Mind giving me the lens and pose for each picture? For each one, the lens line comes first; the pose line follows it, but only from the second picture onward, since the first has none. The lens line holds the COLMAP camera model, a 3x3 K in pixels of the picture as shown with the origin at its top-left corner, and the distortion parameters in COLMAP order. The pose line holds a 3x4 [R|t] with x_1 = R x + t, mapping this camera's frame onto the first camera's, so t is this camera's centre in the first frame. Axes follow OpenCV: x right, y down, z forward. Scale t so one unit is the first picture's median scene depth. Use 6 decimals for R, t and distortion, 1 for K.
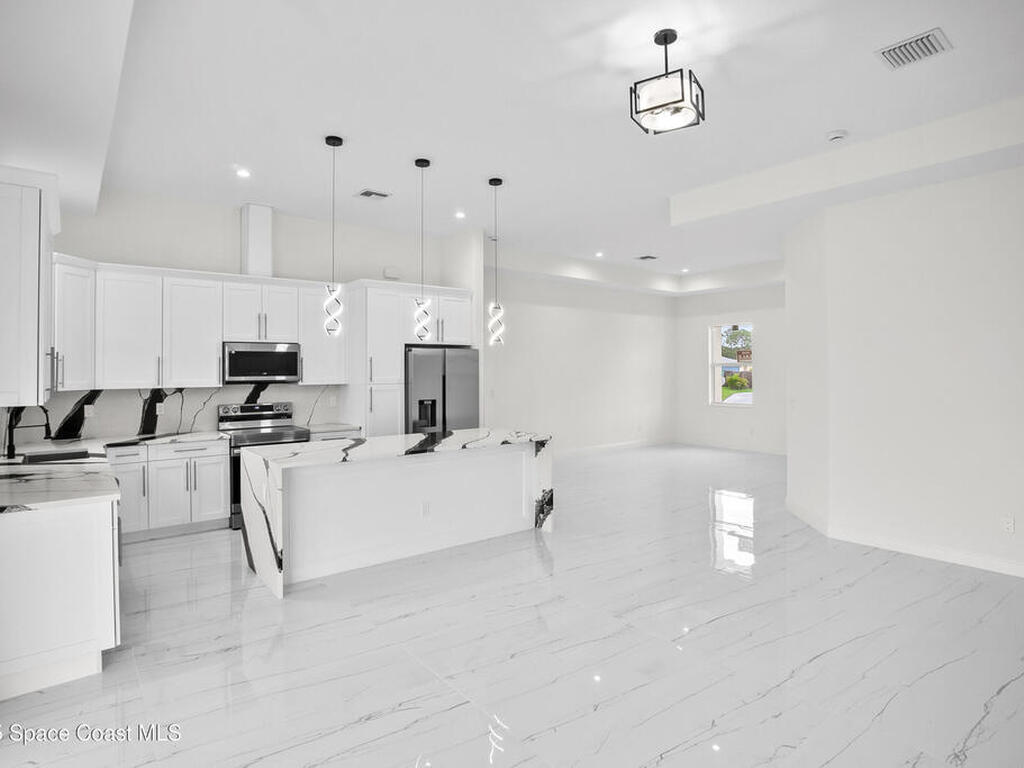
lens RADIAL K [[565.2, 0, 512.6], [0, 565.2, 404.7], [0, 0, 1]] dist [-0.052378, 0.017558]
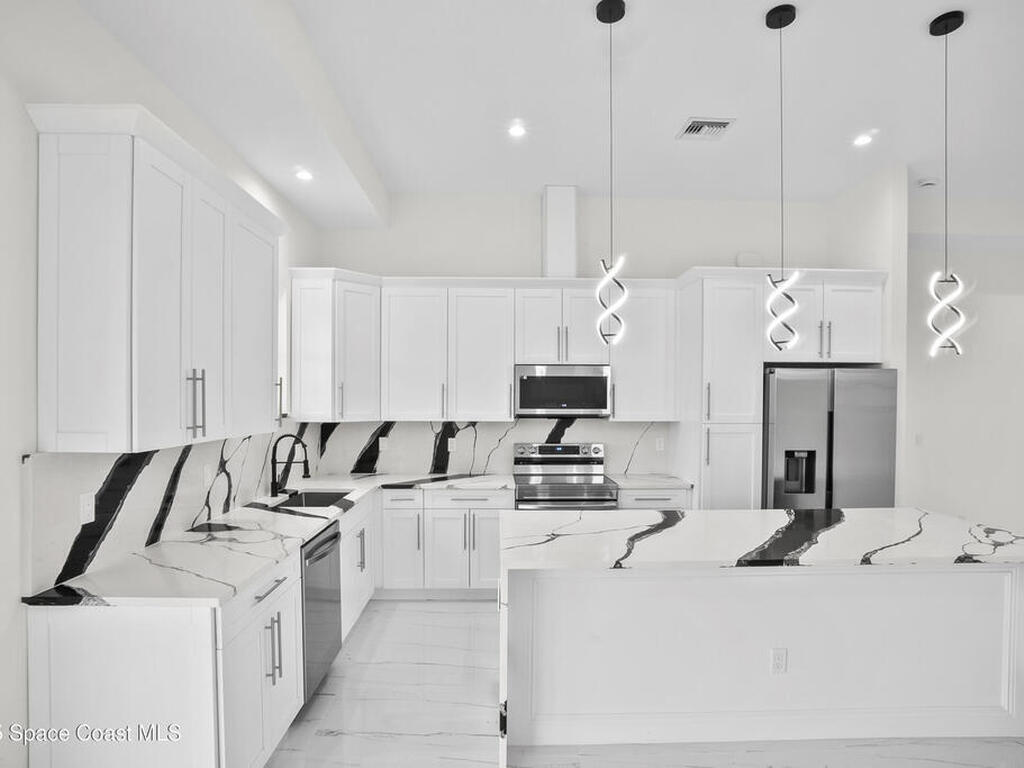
lens RADIAL K [[565.2, 0, 512.6], [0, 565.2, 404.7], [0, 0, 1]] dist [-0.052378, 0.017558]
pose [[0.795501, 0.012695, -0.605819, -0.034737], [-0.044304, 0.998323, -0.037255, -0.025949], [0.604330, 0.056476, 0.794730, 0.359147]]
